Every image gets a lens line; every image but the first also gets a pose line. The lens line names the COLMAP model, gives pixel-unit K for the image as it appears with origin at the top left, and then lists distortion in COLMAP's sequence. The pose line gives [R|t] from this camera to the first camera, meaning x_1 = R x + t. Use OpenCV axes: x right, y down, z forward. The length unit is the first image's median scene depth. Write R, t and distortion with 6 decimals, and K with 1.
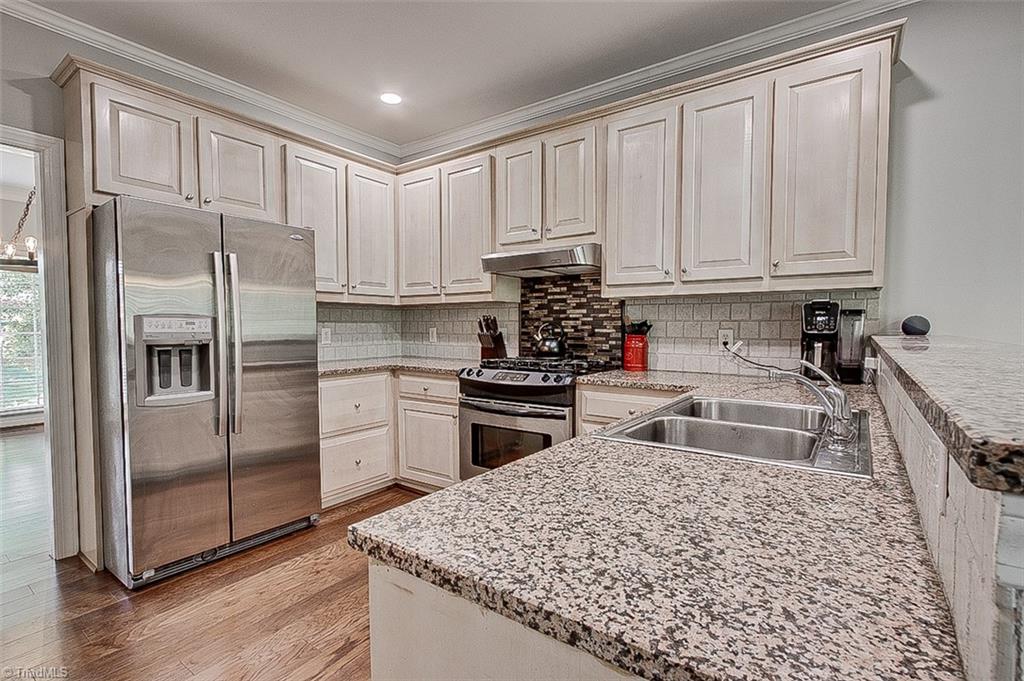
lens RADIAL K [[503.0, 0, 540.0], [0, 503.0, 340.4], [0, 0, 1]] dist [-0.004763, 0.000758]
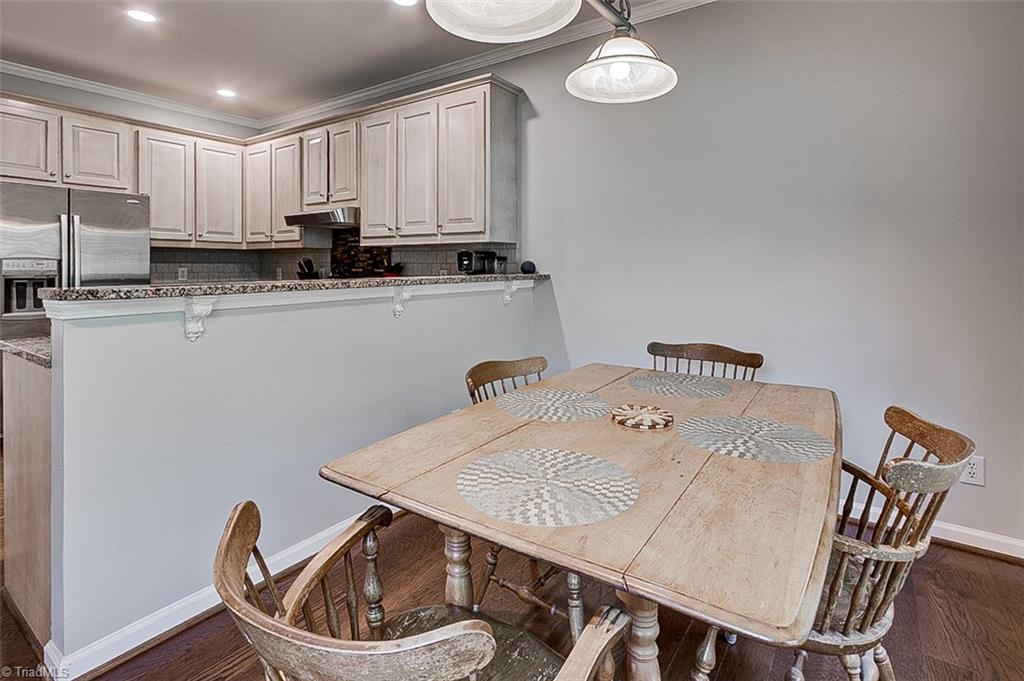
lens RADIAL K [[503.0, 0, 500.1], [0, 503.0, 264.1], [0, 0, 1]] dist [-0.004763, 0.000758]
pose [[0.999899, 0.003872, 0.013638, 0.412103], [-0.003419, 0.999446, -0.033101, 0.006257], [-0.013759, 0.033051, 0.999359, -0.314514]]
